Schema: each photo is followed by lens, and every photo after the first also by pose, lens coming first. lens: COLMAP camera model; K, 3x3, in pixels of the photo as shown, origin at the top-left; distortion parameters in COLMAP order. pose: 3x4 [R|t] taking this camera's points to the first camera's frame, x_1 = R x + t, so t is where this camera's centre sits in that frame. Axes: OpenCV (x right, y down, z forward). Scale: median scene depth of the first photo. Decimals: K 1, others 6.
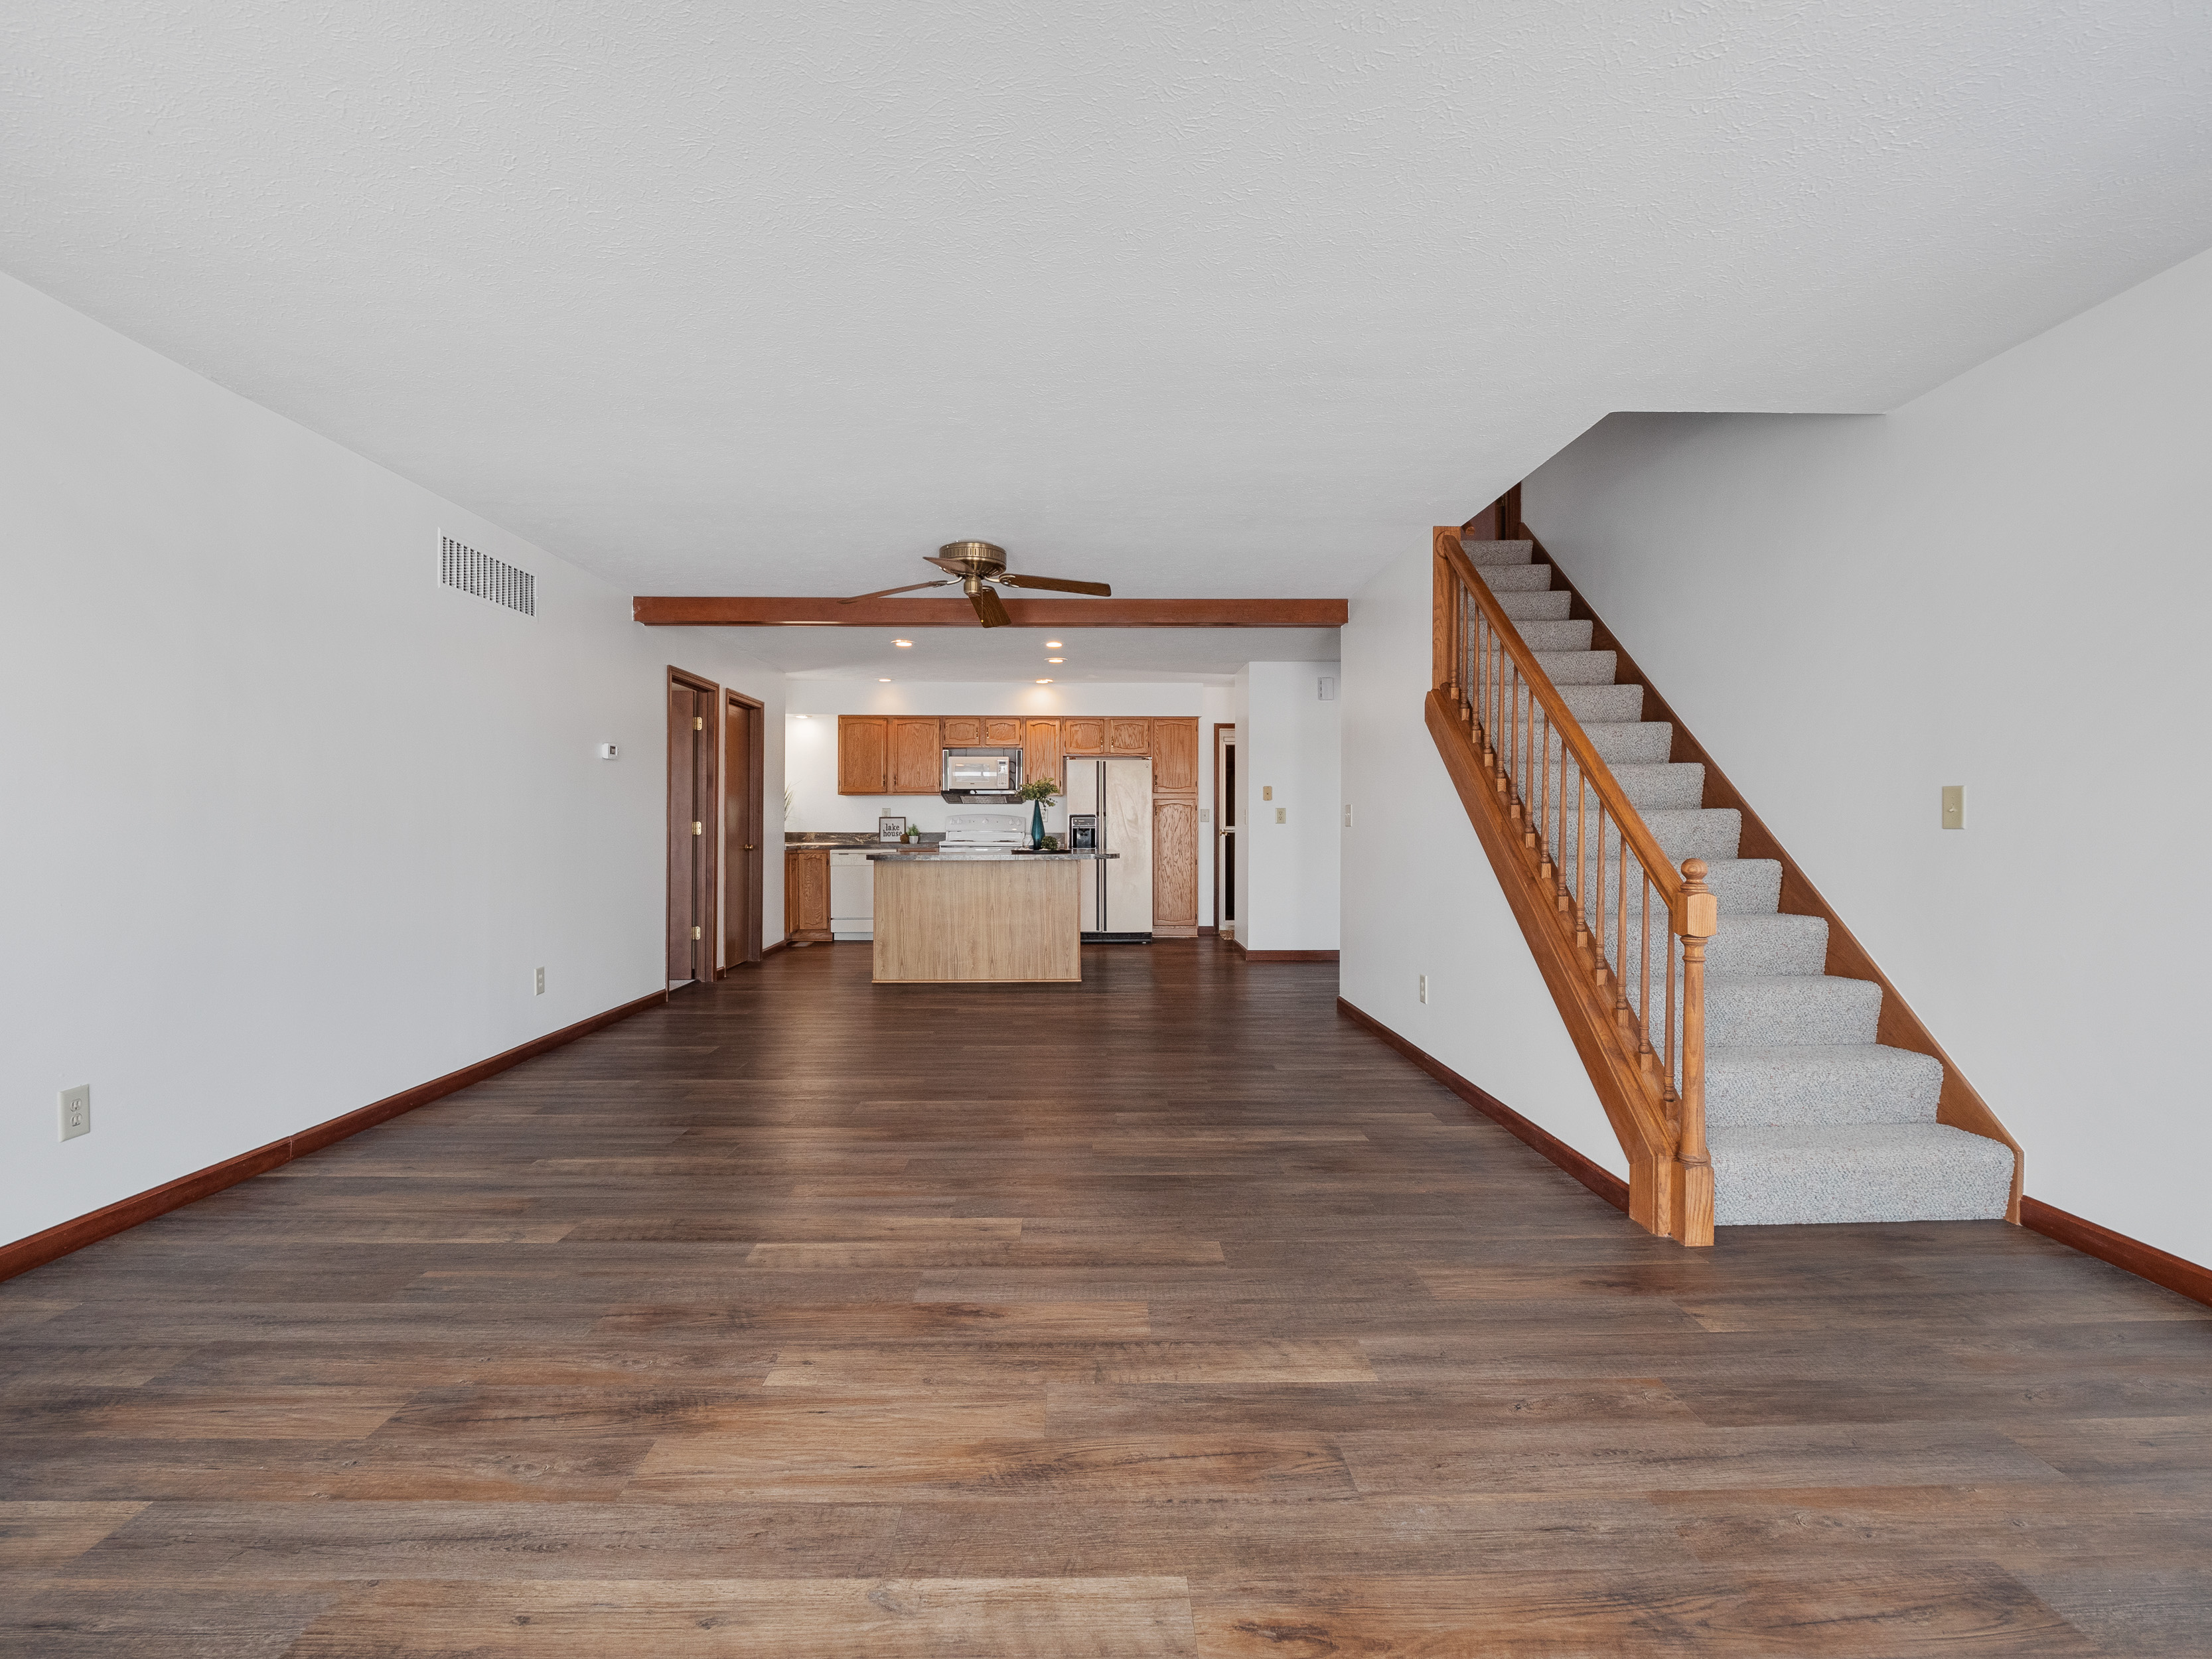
lens RADIAL K [[1080.1, 0, 1114.9], [0, 1080.1, 832.7], [0, 0, 1]] dist [-0.012156, -0.000506]
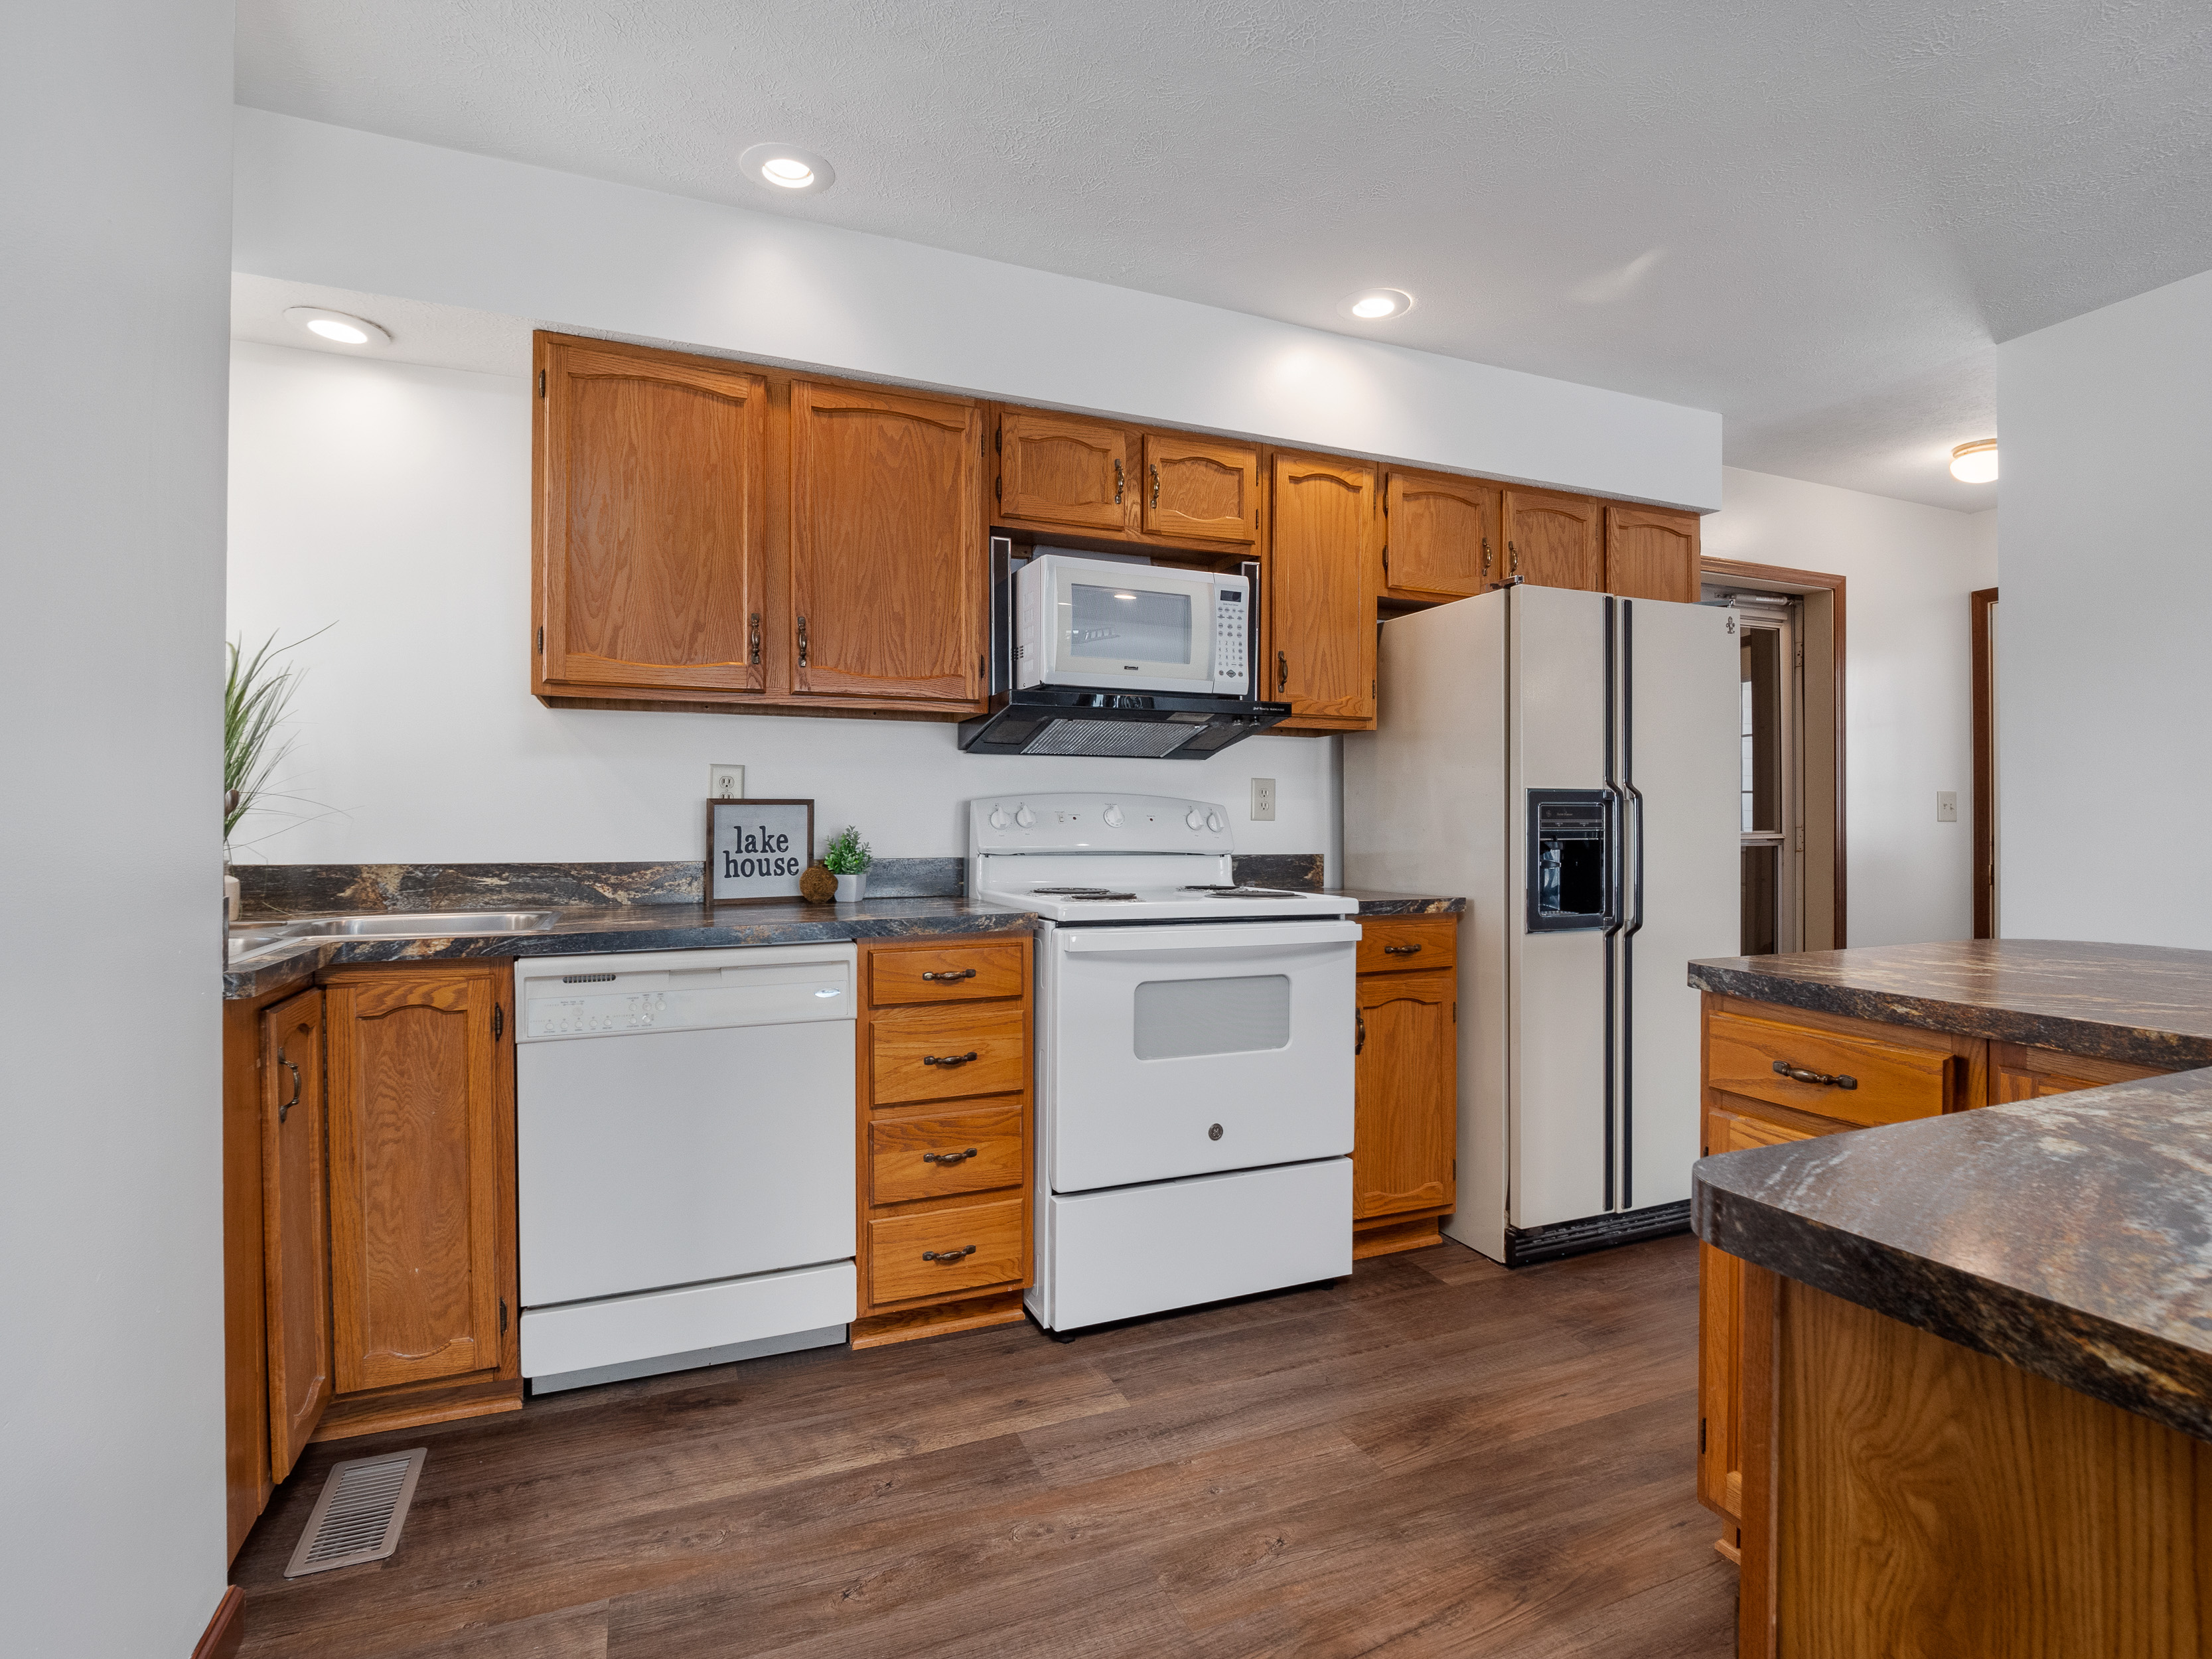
lens RADIAL K [[1080.1, 0, 1095.3], [0, 1080.1, 826.2], [0, 0, 1]] dist [-0.012156, -0.000506]
pose [[0.937270, -0.003180, 0.348590, -0.226461], [0.006892, 0.999932, -0.009409, -0.005648], [-0.348537, 0.011221, 0.937228, 0.756876]]
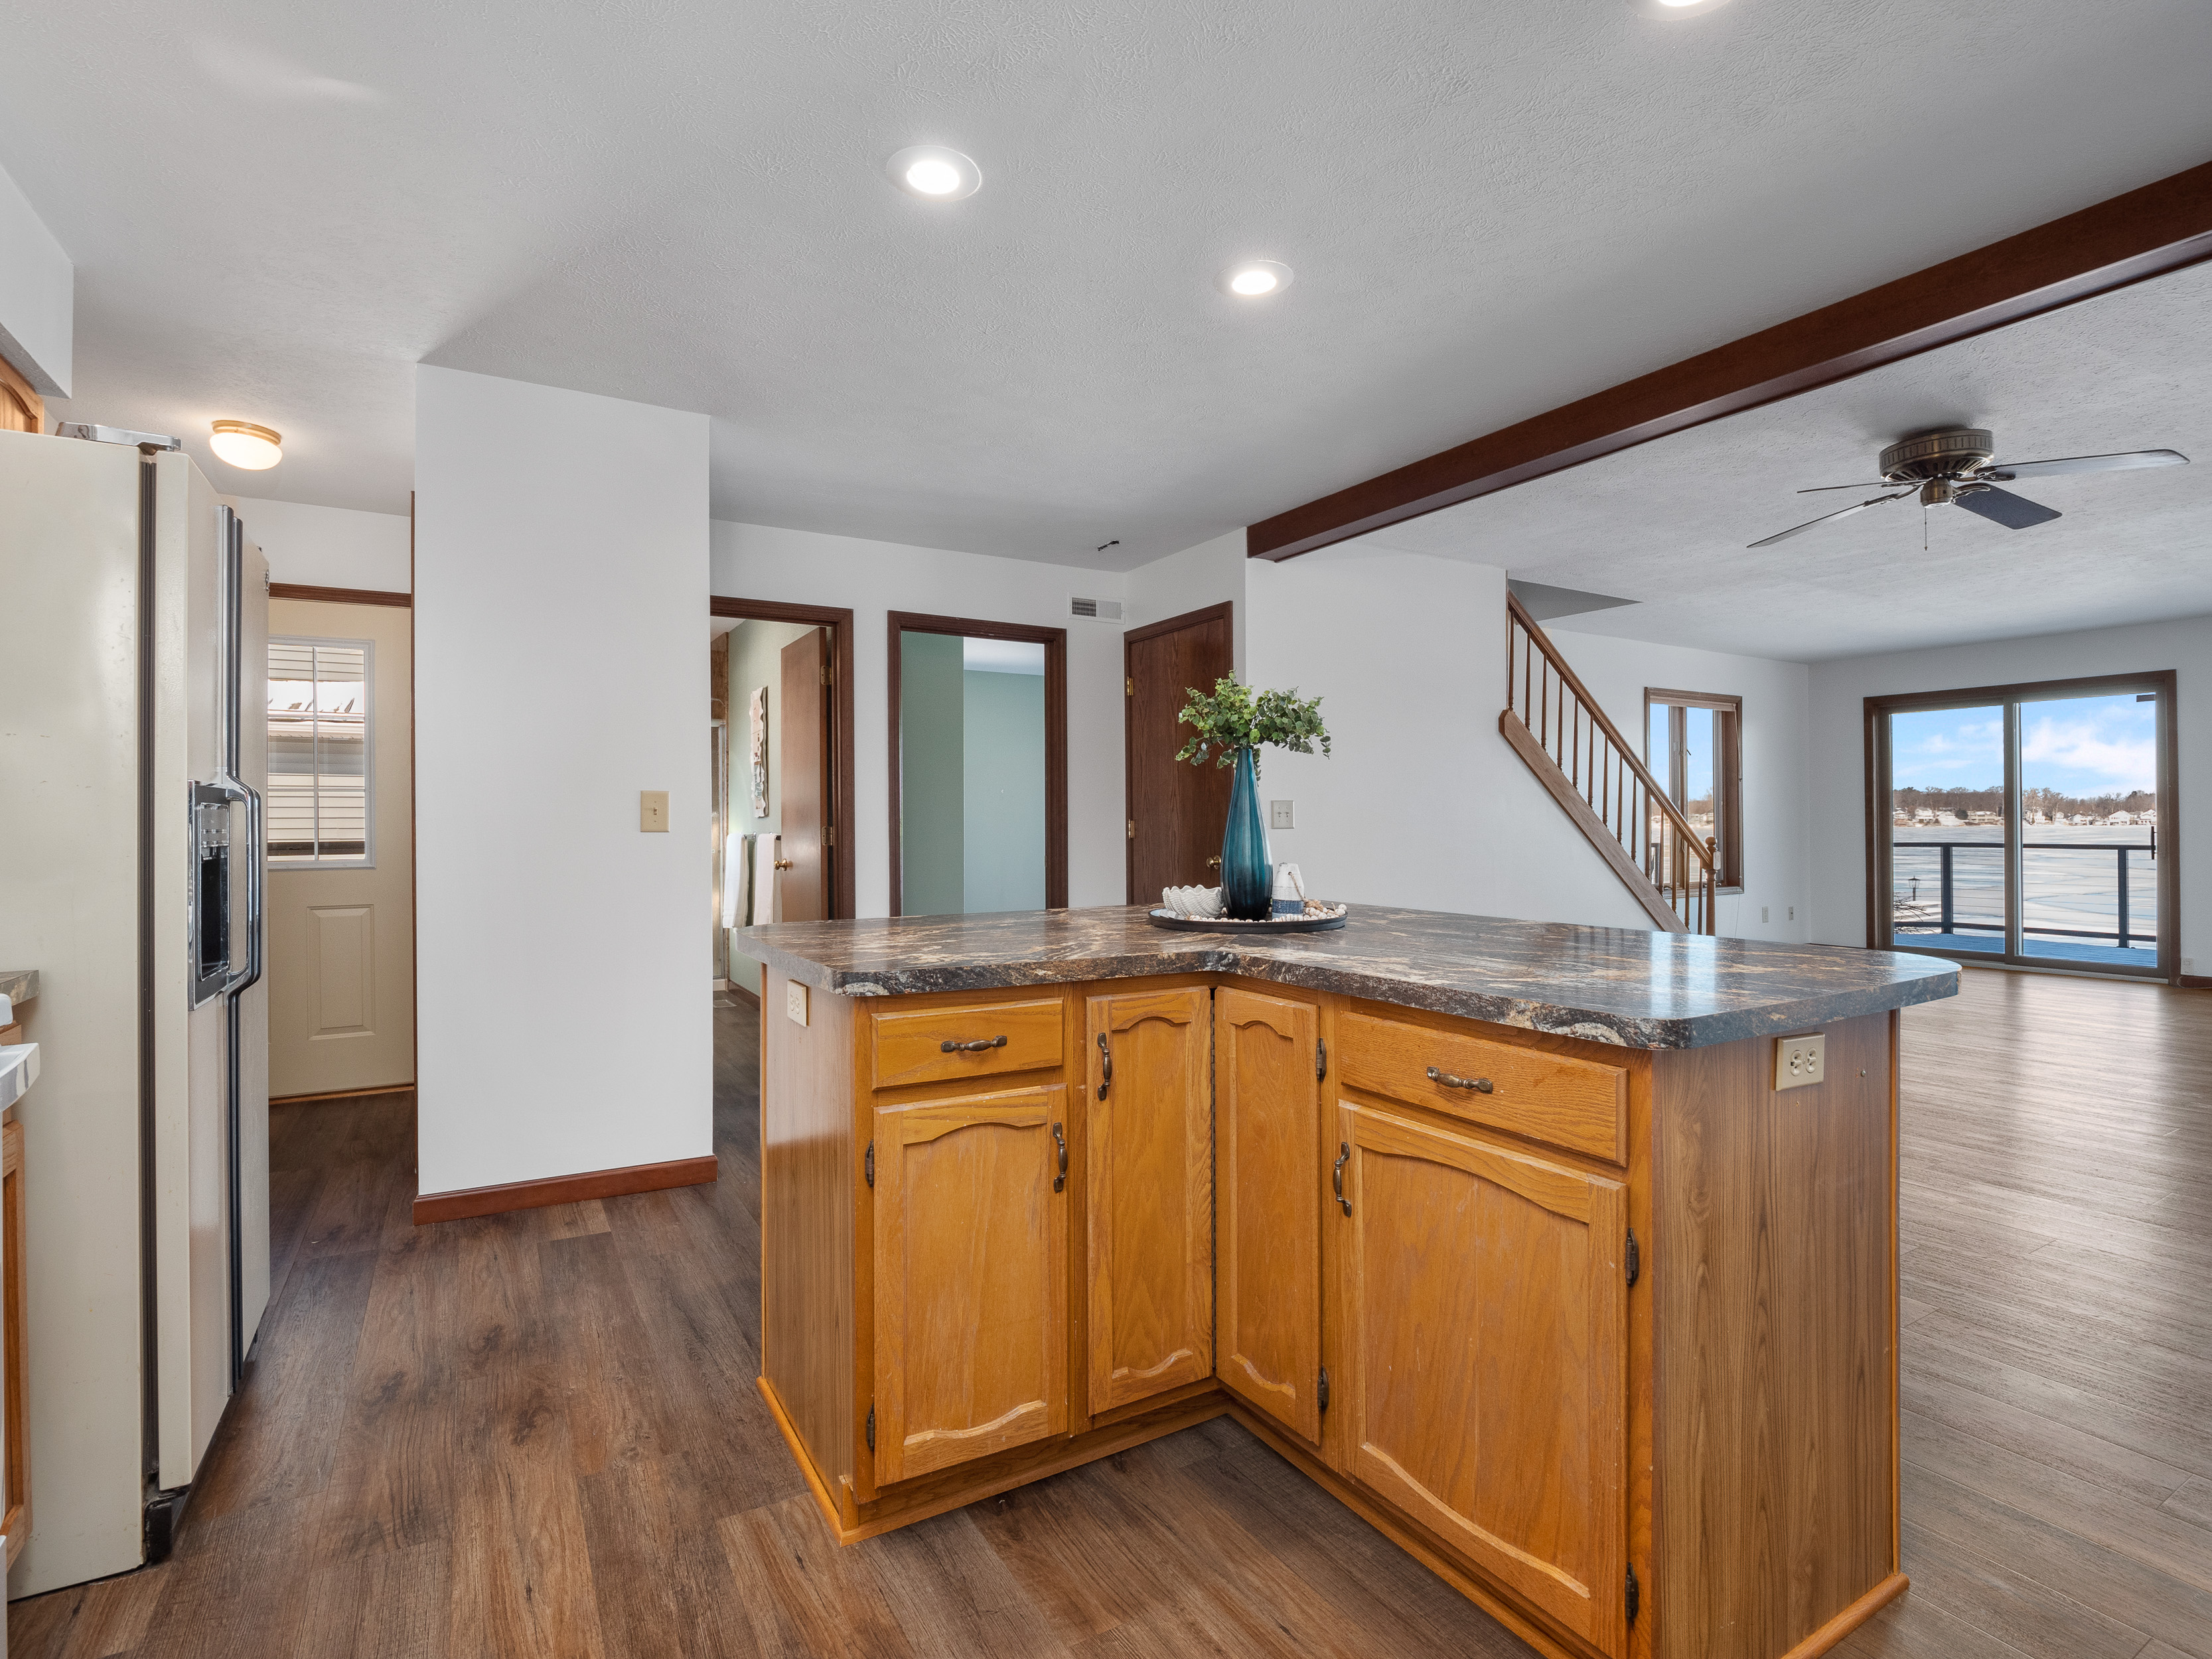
lens RADIAL K [[1080.1, 0, 1096.5], [0, 1080.1, 823.7], [0, 0, 1]] dist [-0.012156, -0.000506]
pose [[-0.474395, 0.002644, 0.880308, -0.246474], [0.014988, 0.999875, 0.005074, -0.008588], [-0.880185, 0.015601, -0.474375, 0.918353]]
